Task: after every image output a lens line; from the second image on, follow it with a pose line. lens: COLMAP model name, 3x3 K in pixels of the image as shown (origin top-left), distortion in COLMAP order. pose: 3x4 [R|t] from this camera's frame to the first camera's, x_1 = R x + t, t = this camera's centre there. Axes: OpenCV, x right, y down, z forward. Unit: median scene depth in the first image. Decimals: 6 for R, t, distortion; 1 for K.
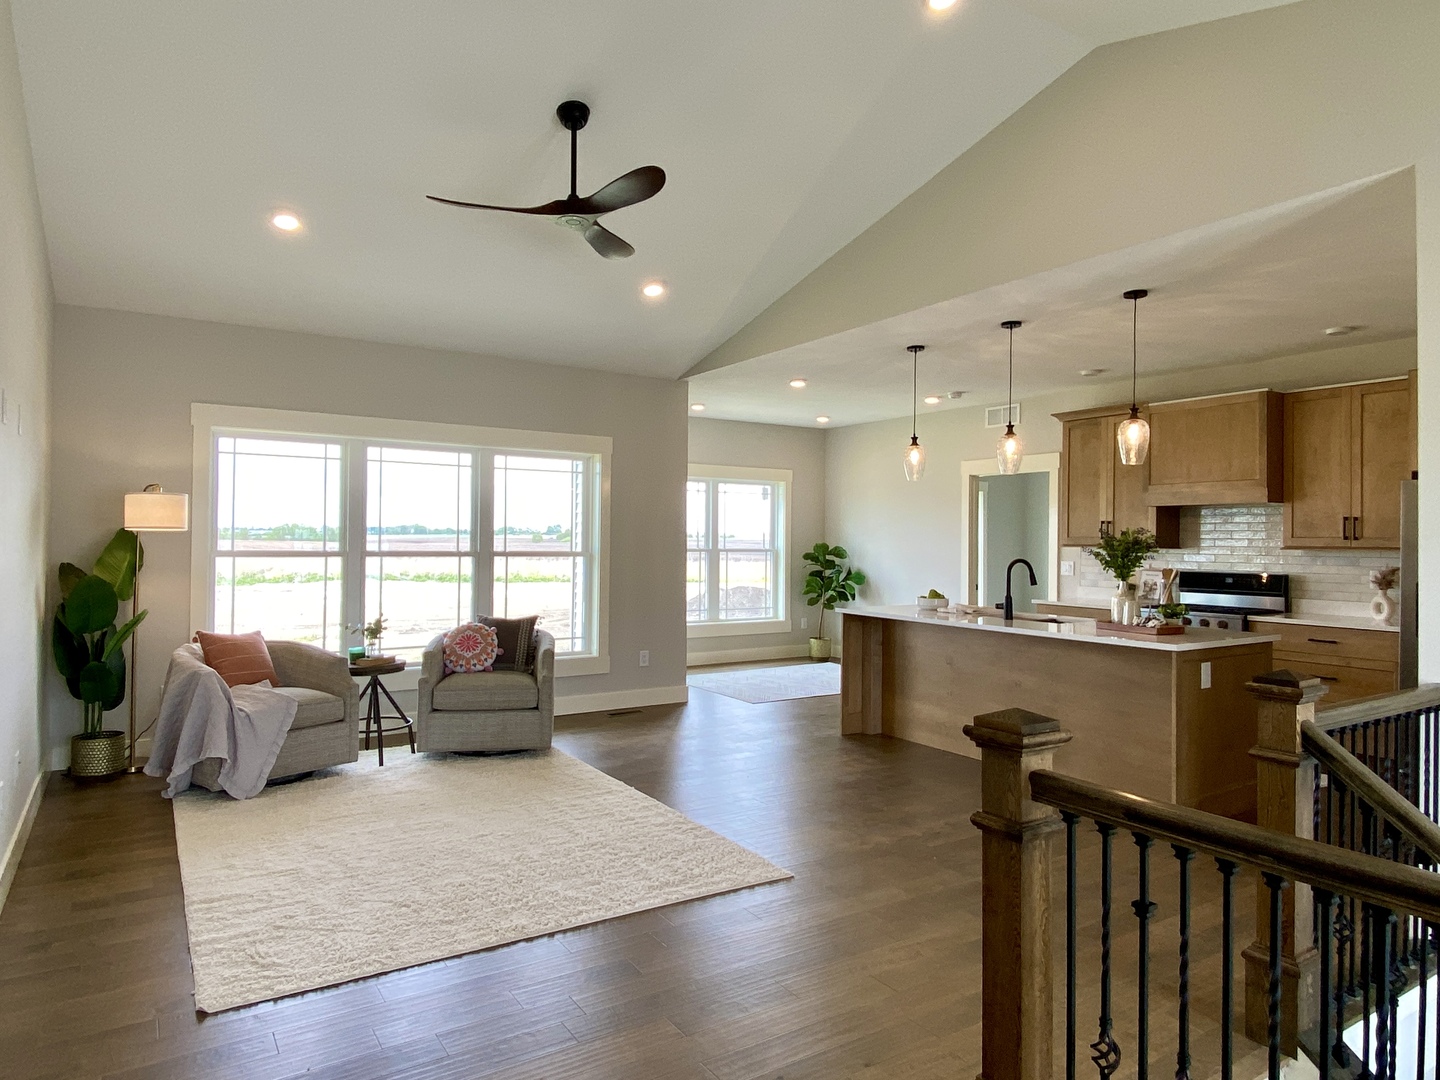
lens RADIAL K [[894.9, 0, 720.0], [0, 894.9, 540.0], [0, 0, 1]] dist [0.001518, 0.000227]
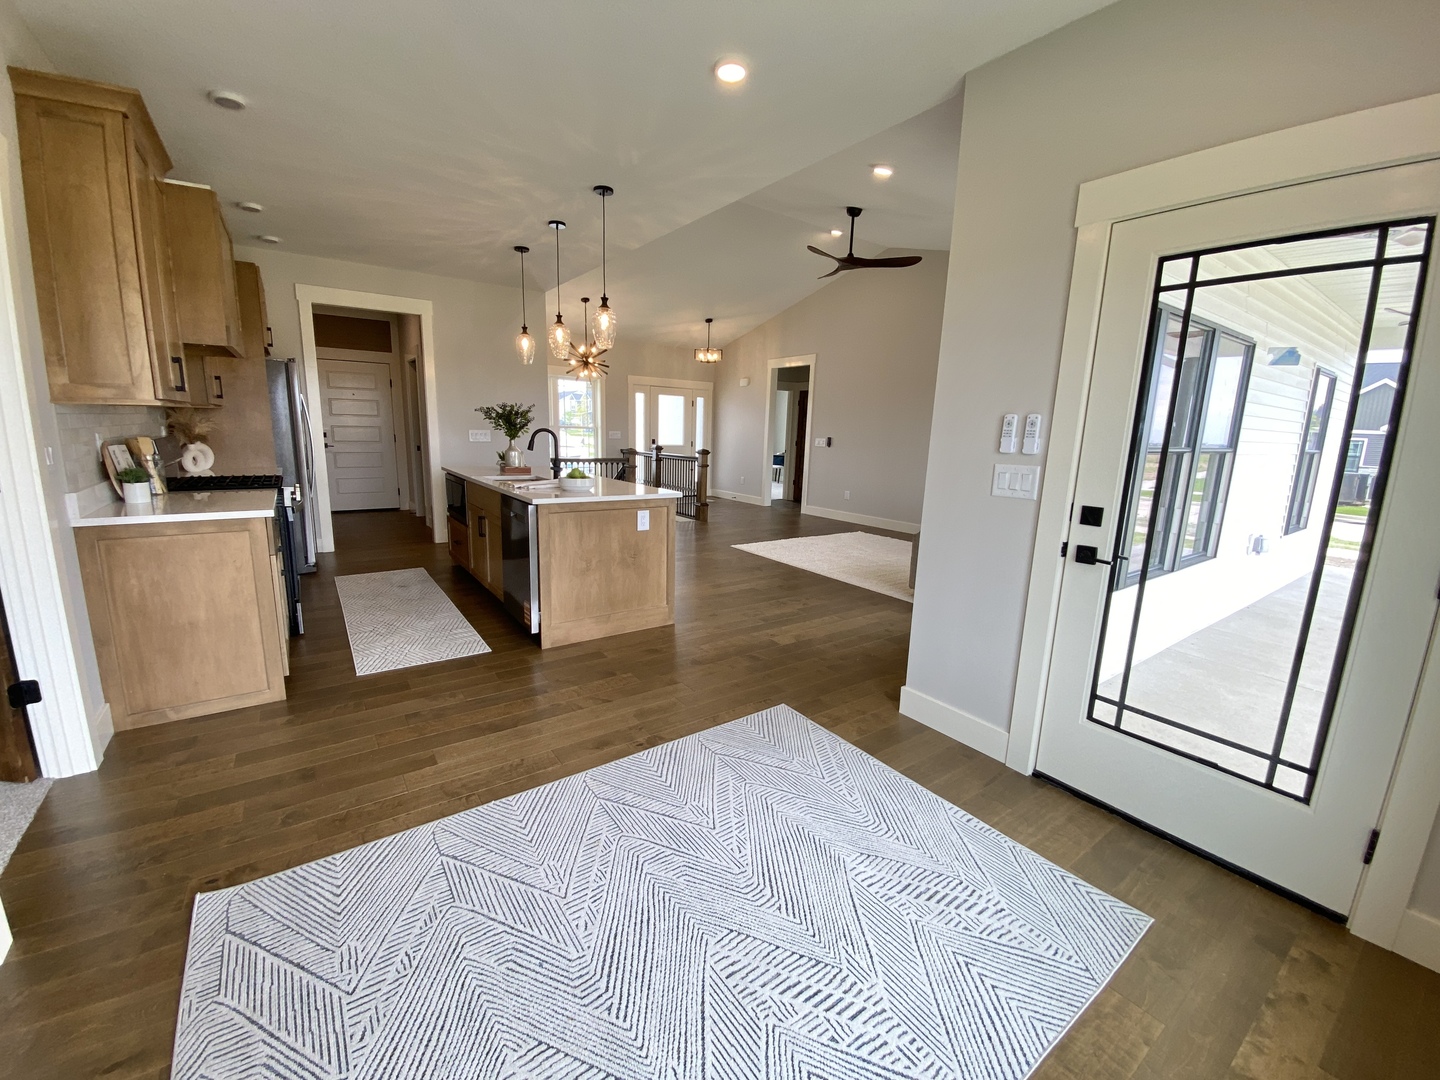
lens RADIAL K [[581.7, 0, 715.4], [0, 581.7, 541.3], [0, 0, 1]] dist [0.029520, -0.026118]
pose [[-0.998520, -0.032546, -0.043582, 0.119770], [-0.040311, 0.980723, 0.191199, 0.011026], [0.036519, 0.192673, -0.980583, 1.598341]]
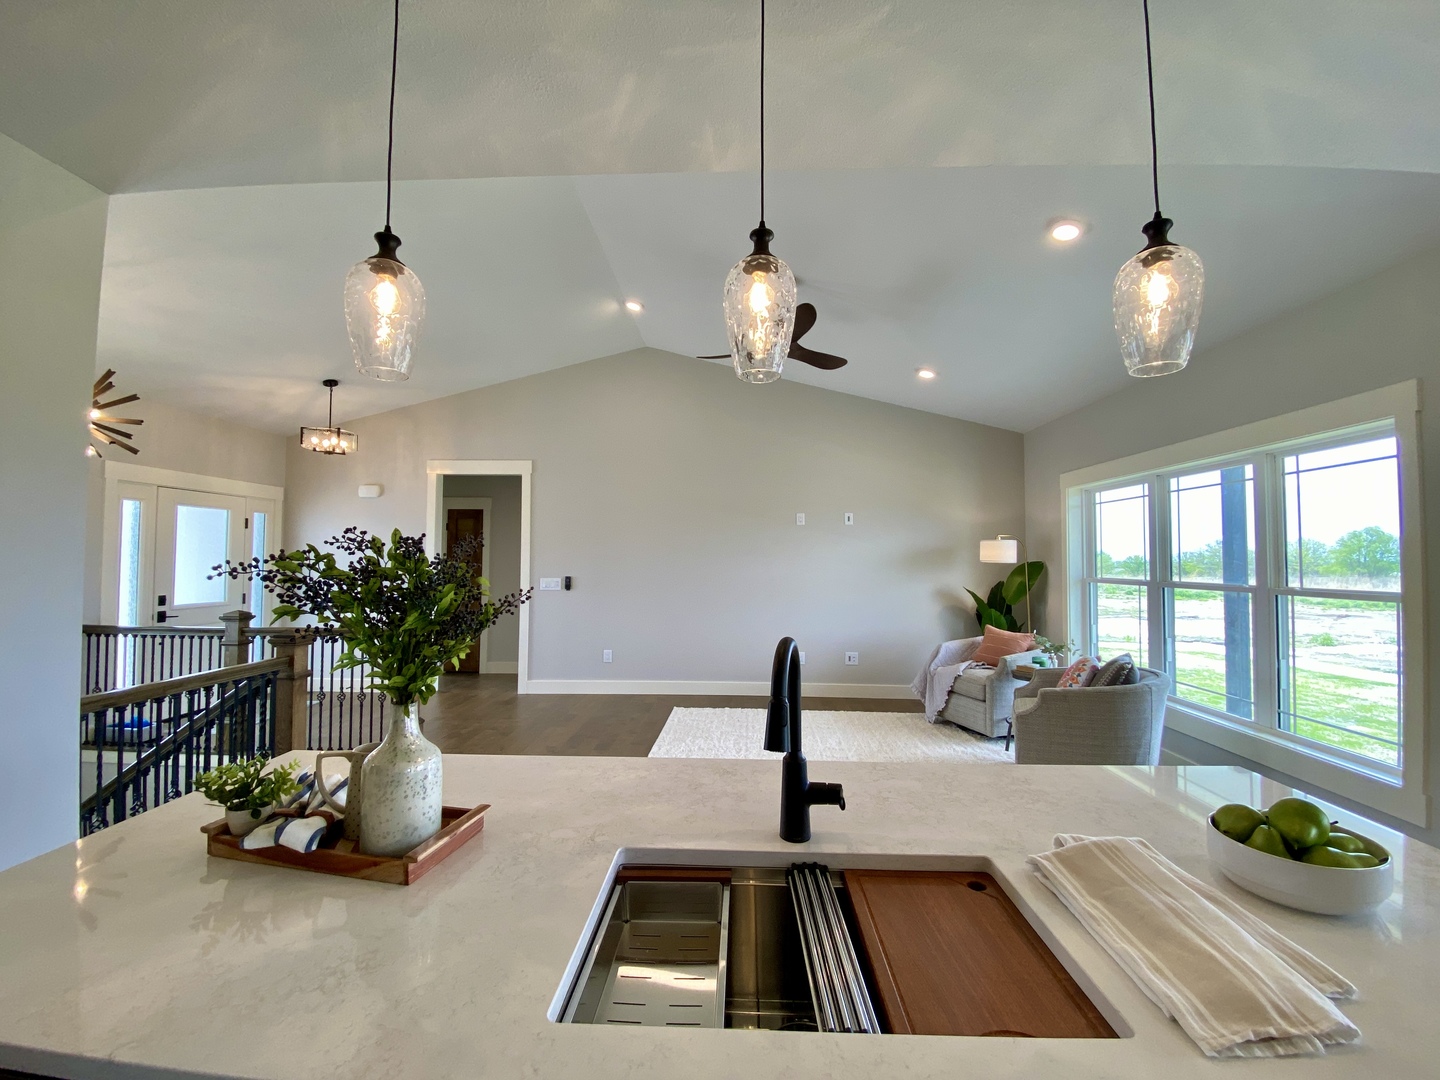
lens RADIAL K [[583.7, 0, 715.6], [0, 583.7, 539.6], [0, 0, 1]] dist [0.024296, -0.021247]
pose [[-0.583447, -0.040942, -0.811119, 0.443527], [-0.011497, 0.999045, -0.042158, -0.000796], [0.812070, -0.015272, -0.583360, 0.964649]]
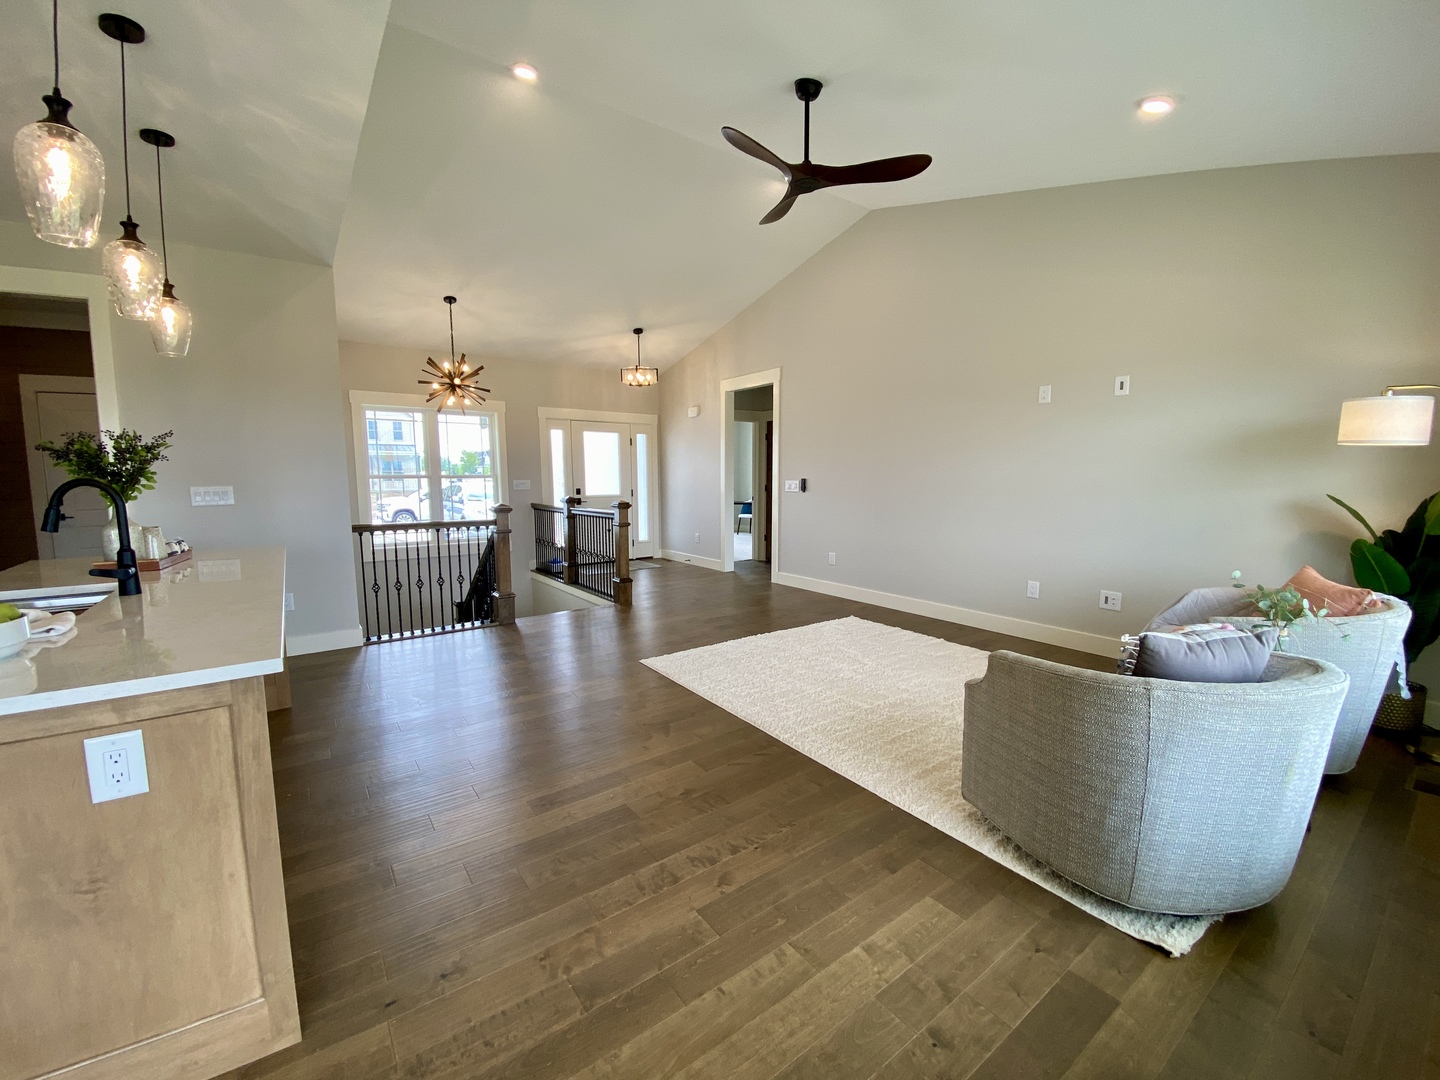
lens RADIAL K [[583.7, 0, 715.6], [0, 583.7, 539.6], [0, 0, 1]] dist [0.024296, -0.021247]
pose [[-0.998791, -0.000844, -0.049159, -0.004566], [-0.006346, 0.993701, 0.111880, 0.015646], [0.048755, 0.112057, -0.992505, 1.195761]]
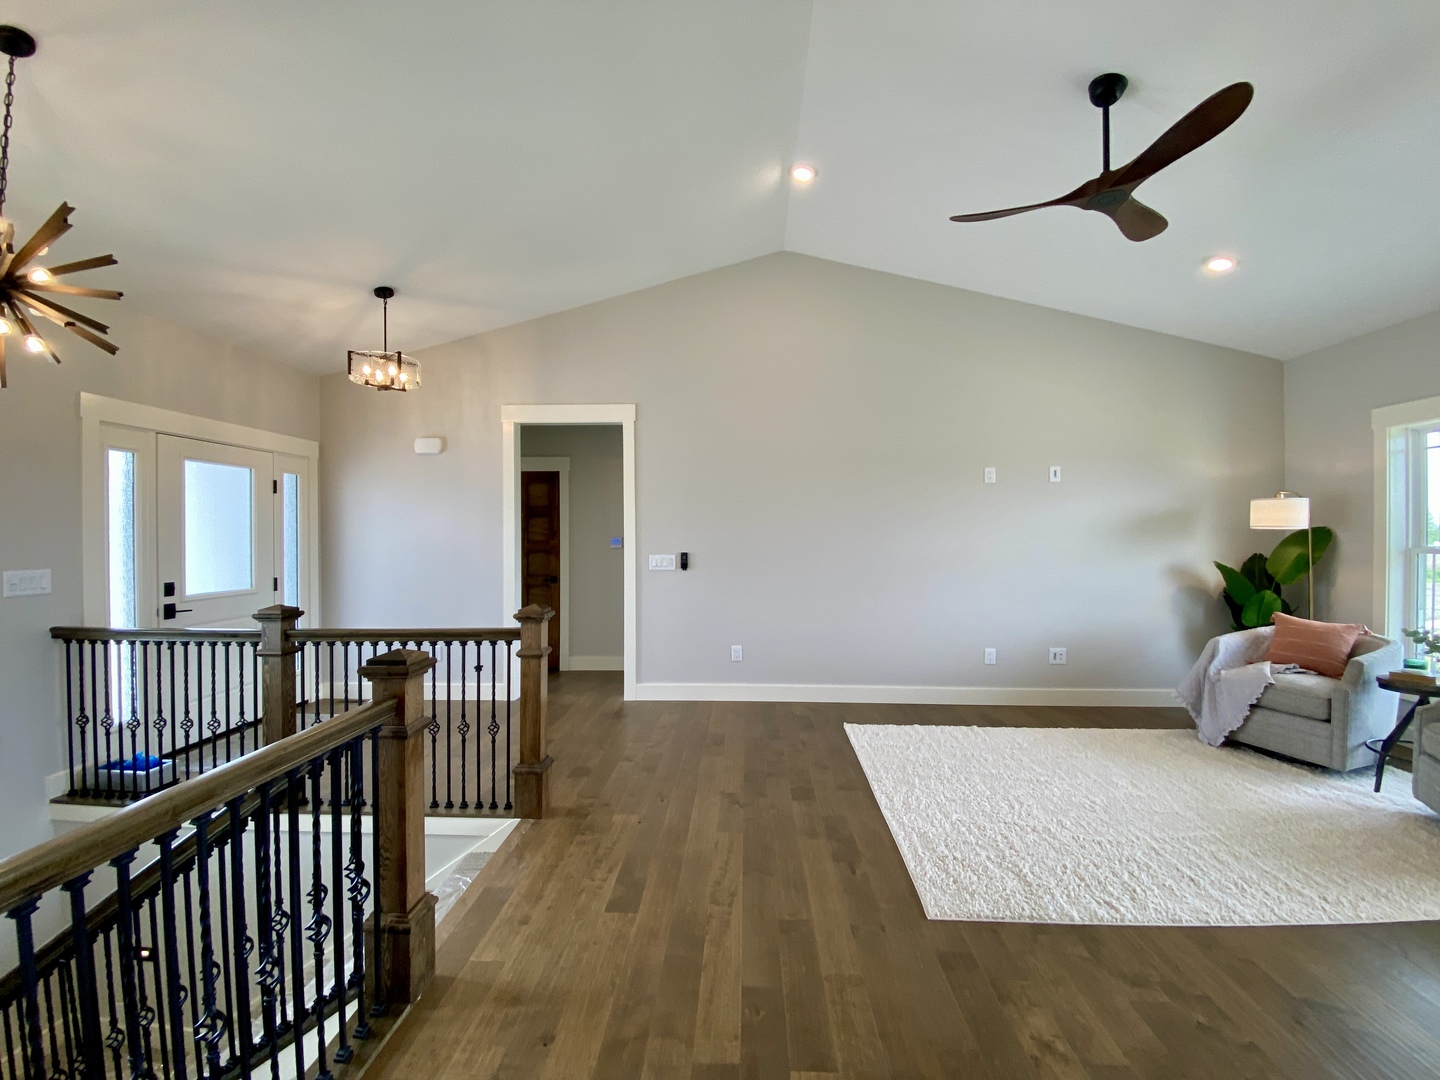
lens RADIAL K [[581.7, 0, 715.4], [0, 581.7, 541.3], [0, 0, 1]] dist [0.029520, -0.026118]
pose [[-0.589166, -0.001376, -0.808011, 0.384309], [-0.002816, 0.999996, 0.000350, 0.006938], [0.808007, 0.002482, -0.589168, 0.676710]]
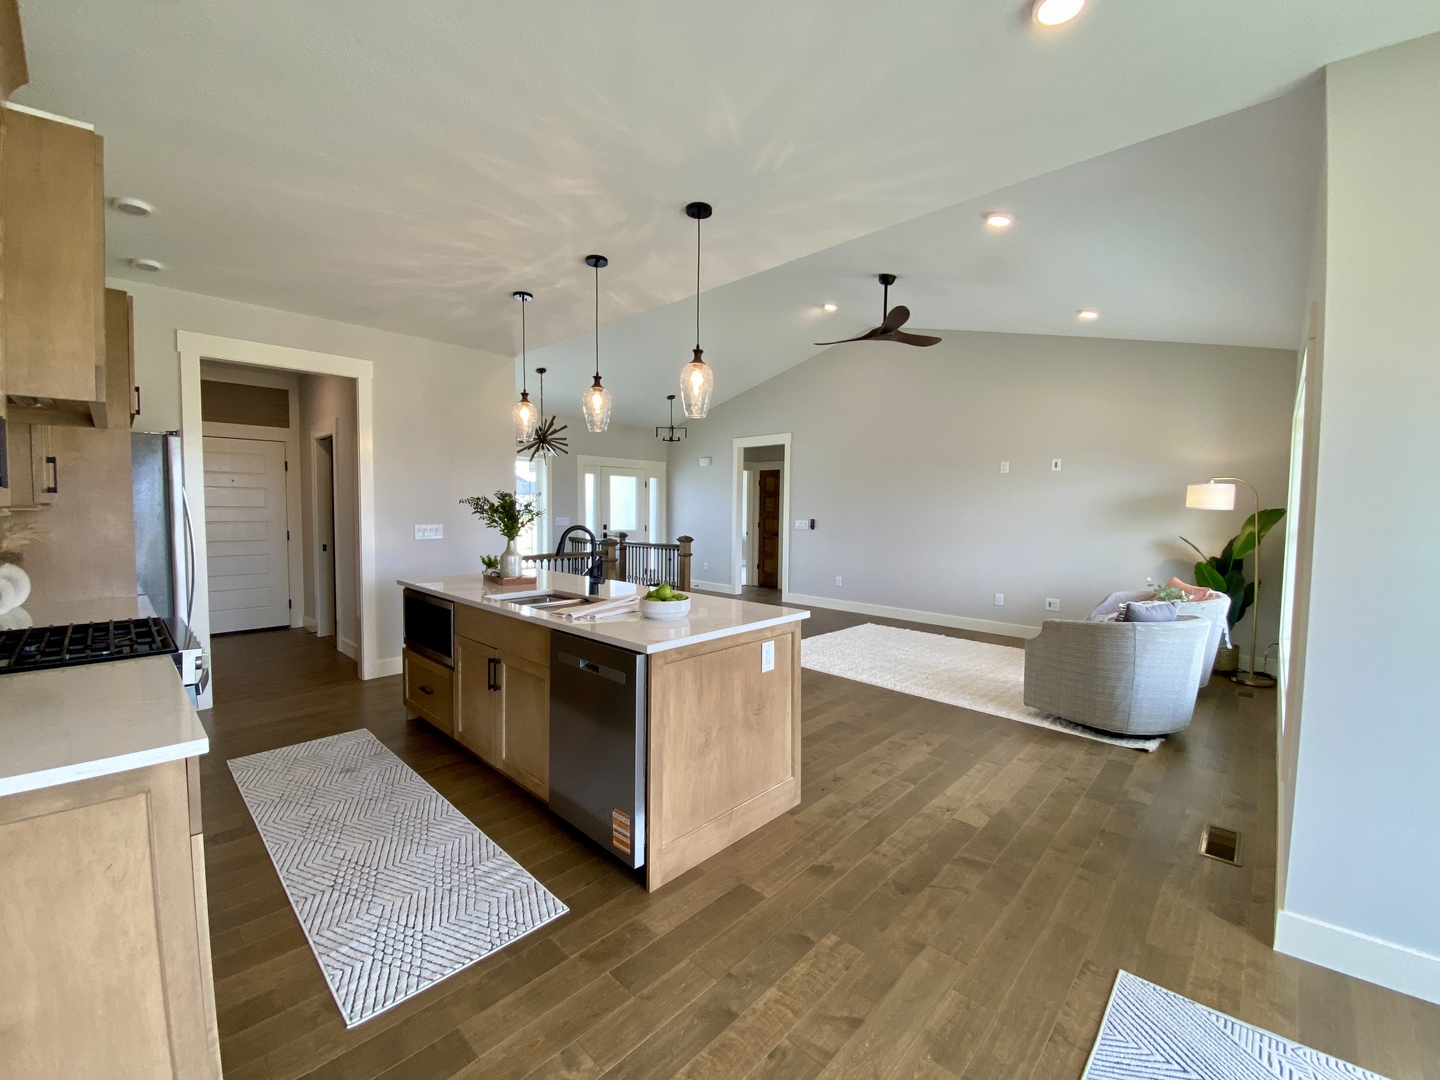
lens RADIAL K [[583.7, 0, 715.6], [0, 583.7, 539.6], [0, 0, 1]] dist [0.024296, -0.021247]
pose [[-0.974152, -0.008120, -0.225747, 0.294080], [-0.020634, 0.998374, 0.053129, 0.003439], [0.224948, 0.056414, -0.972736, 1.398628]]
